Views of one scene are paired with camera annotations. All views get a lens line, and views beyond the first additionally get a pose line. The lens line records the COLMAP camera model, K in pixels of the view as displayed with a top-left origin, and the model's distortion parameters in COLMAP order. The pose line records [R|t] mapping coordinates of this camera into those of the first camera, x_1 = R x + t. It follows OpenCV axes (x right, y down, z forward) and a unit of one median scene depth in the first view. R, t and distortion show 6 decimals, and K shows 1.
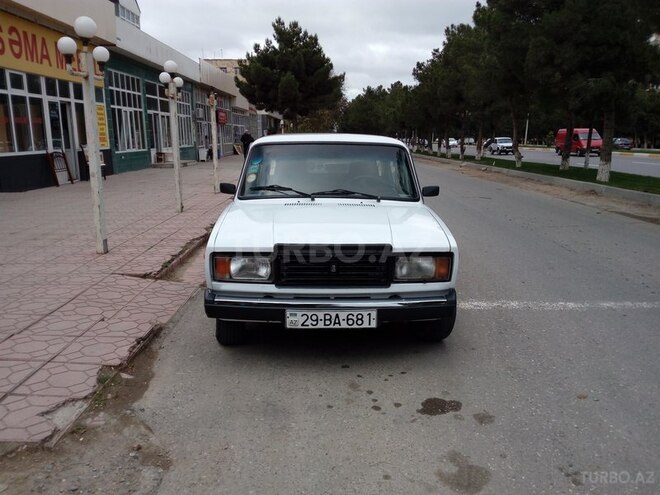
lens RADIAL K [[540.2, 0, 341.0], [0, 540.2, 239.5], [0, 0, 1]] dist [0.050932, -0.084257]
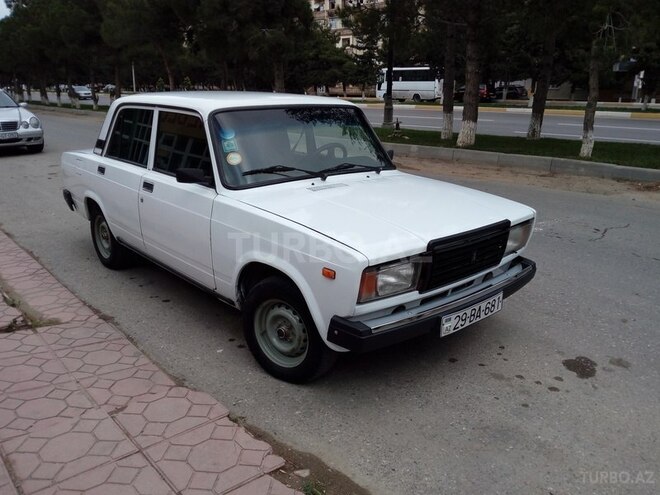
lens RADIAL K [[540.2, 0, 335.0], [0, 540.2, 242.0], [0, 0, 1]] dist [0.050932, -0.084257]
pose [[0.769327, -0.180536, 0.612815, -0.409034], [0.119812, 0.982993, 0.139179, -0.067948], [-0.627519, -0.033652, 0.777873, 0.259377]]
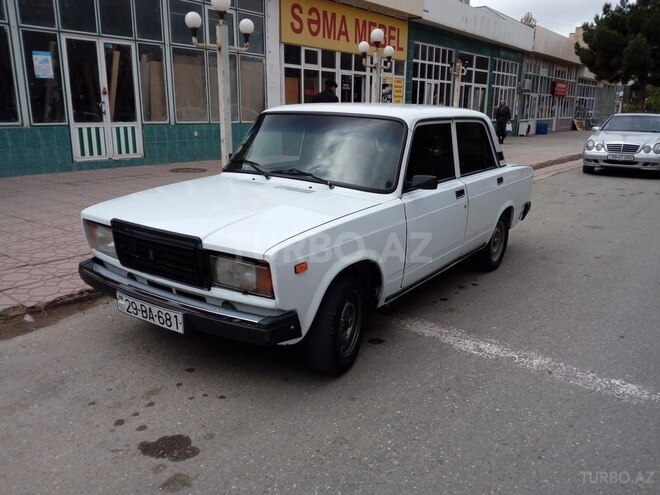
lens RADIAL K [[540.2, 0, 343.1], [0, 540.2, 247.6], [0, 0, 1]] dist [0.050932, -0.084257]
pose [[0.803523, 0.163127, -0.572486, 0.415569], [-0.128395, 0.986576, 0.100910, -0.049199], [0.581262, -0.007579, 0.813681, 0.264683]]
